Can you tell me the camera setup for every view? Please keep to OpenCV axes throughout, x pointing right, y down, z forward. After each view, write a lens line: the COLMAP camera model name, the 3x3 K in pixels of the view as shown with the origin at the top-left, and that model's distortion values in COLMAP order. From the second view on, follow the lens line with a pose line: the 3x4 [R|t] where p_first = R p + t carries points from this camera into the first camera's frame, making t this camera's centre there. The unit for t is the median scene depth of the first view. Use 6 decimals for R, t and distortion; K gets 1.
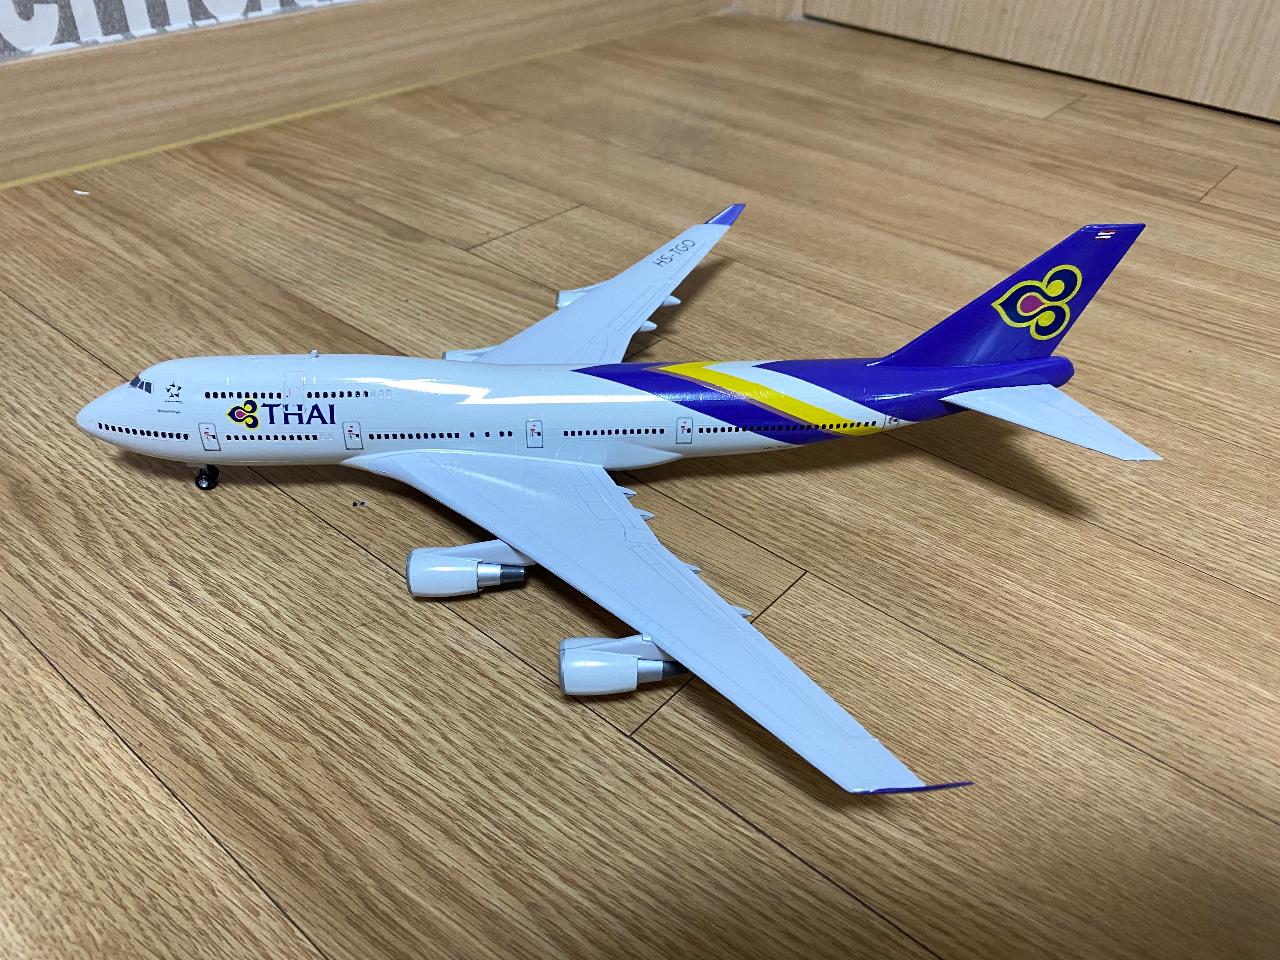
lens RADIAL K [[1003.0, 0, 647.9], [0, 1003.0, 477.7], [0, 0, 1]] dist [-0.006421, 0.001418]
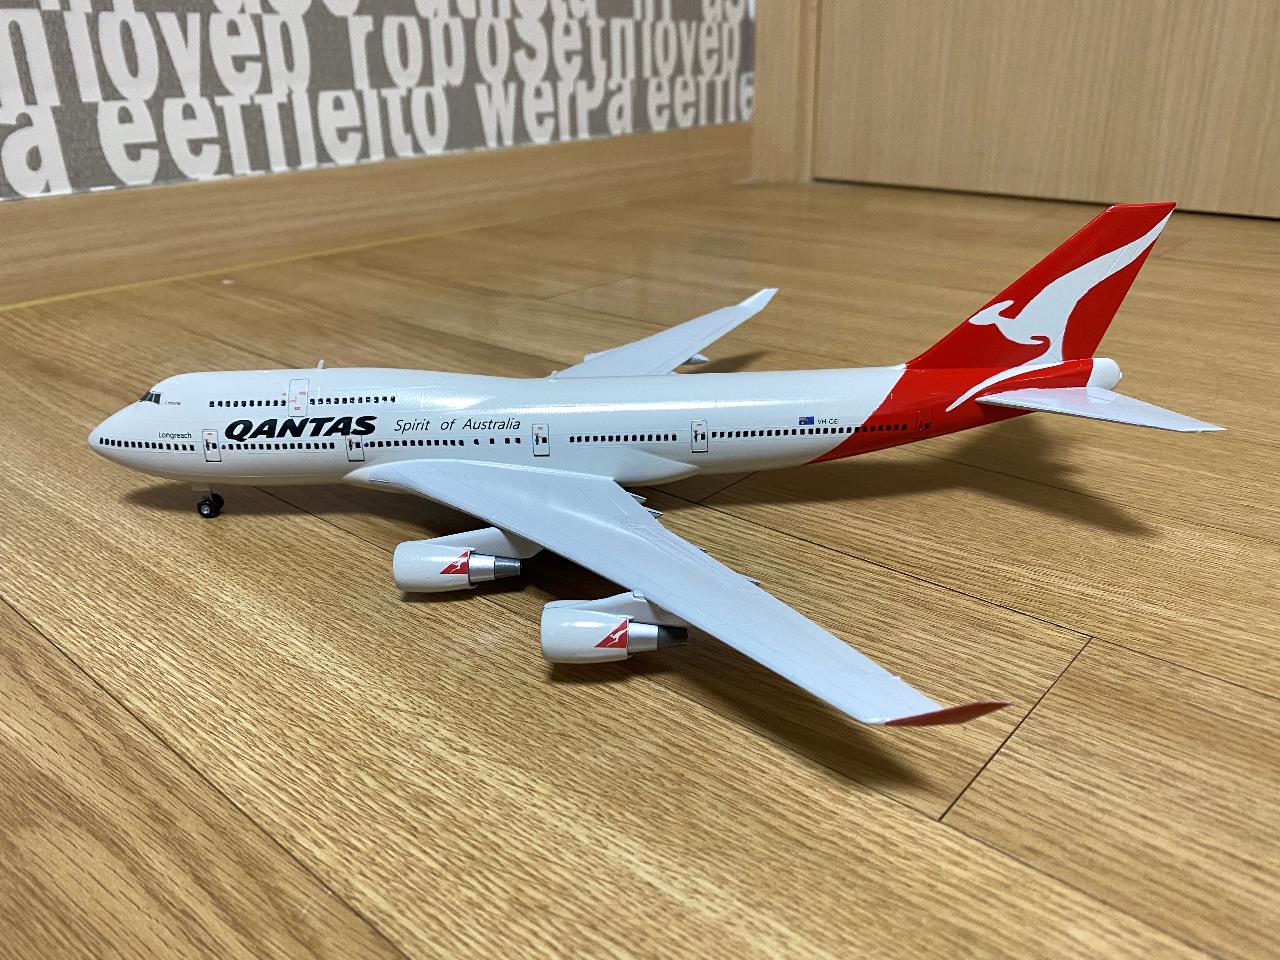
lens RADIAL K [[1003.0, 0, 641.1], [0, 1003.0, 477.9], [0, 0, 1]] dist [-0.006421, 0.001418]
pose [[0.998326, -0.040587, -0.041215, -0.018806], [0.029973, 0.972365, -0.231536, 0.273469], [0.049473, 0.229913, 0.971953, -0.129044]]
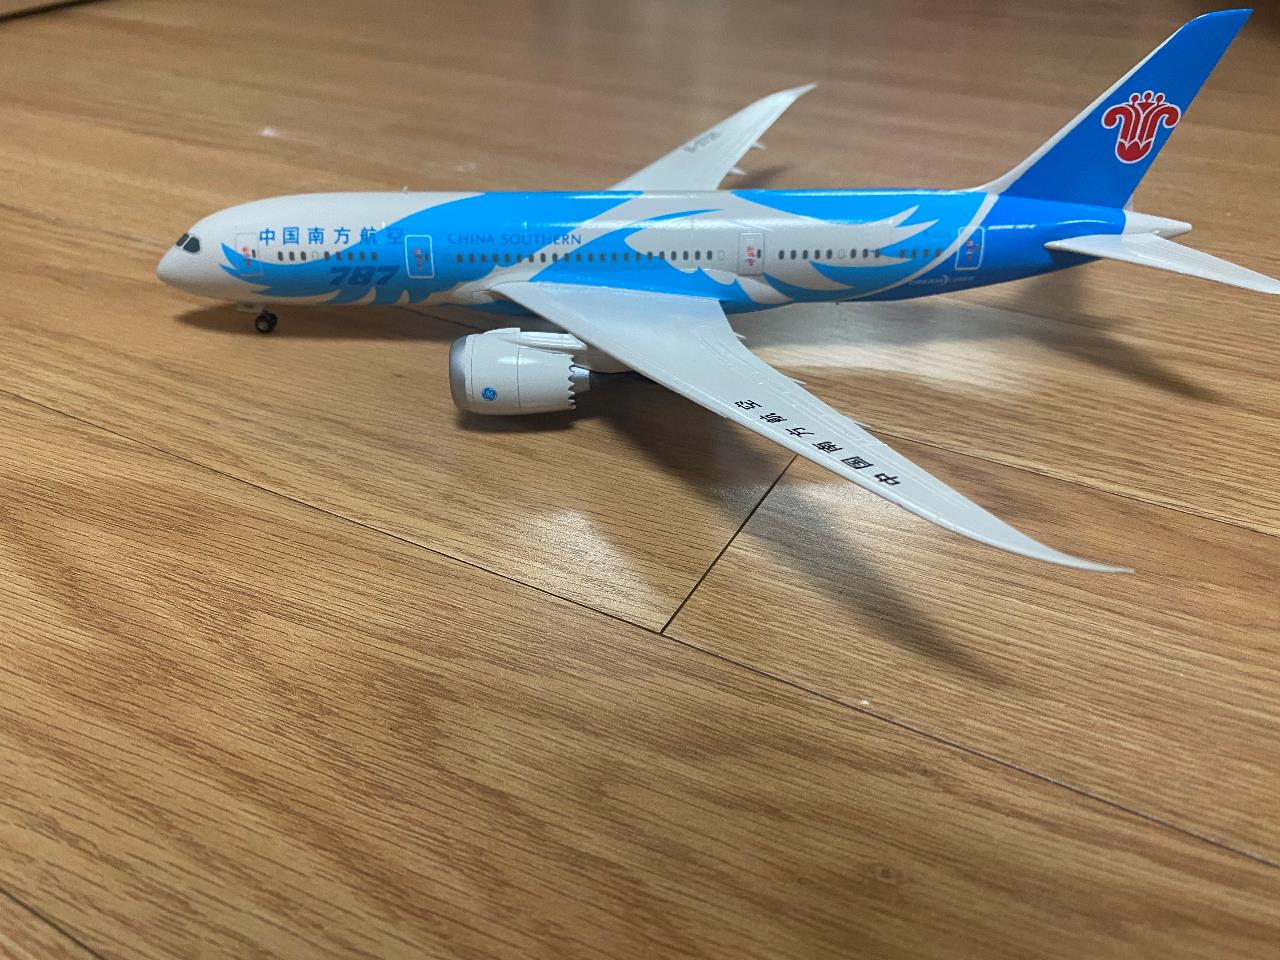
lens RADIAL K [[1003.0, 0, 629.3], [0, 1003.0, 490.8], [0, 0, 1]] dist [-0.006421, 0.001418]
pose [[0.979556, -0.132795, 0.151113, 0.192498], [0.137090, 0.990389, -0.018319, 0.630006], [-0.147228, 0.038661, 0.988347, -0.536993]]
